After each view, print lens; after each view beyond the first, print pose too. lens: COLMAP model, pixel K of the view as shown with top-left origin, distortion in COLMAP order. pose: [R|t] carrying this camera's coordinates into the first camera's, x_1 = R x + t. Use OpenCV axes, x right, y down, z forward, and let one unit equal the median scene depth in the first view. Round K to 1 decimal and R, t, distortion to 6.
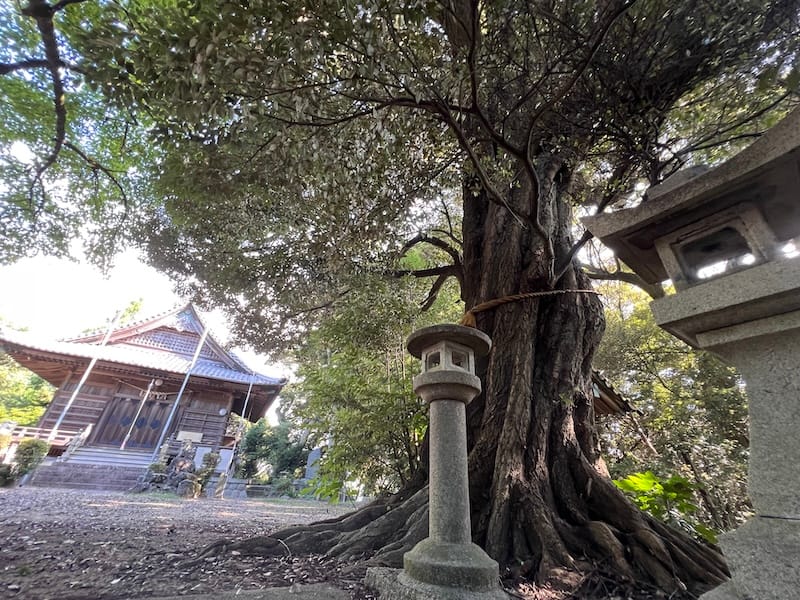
lens RADIAL K [[321.5, 0, 403.4], [0, 321.5, 298.3], [0, 0, 1]] dist [-0.013881, 0.004928]
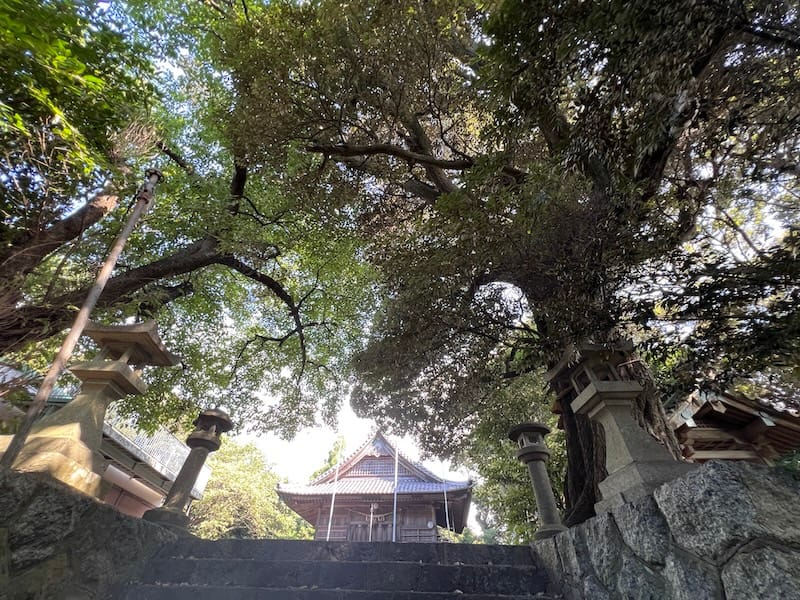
lens RADIAL K [[321.5, 0, 403.4], [0, 321.5, 298.3], [0, 0, 1]] dist [-0.013881, 0.004928]
pose [[0.844290, -0.408192, -0.347208, 0.404645], [0.303250, 0.898120, -0.318467, -0.162913], [0.441830, 0.163588, 0.882058, -0.984835]]
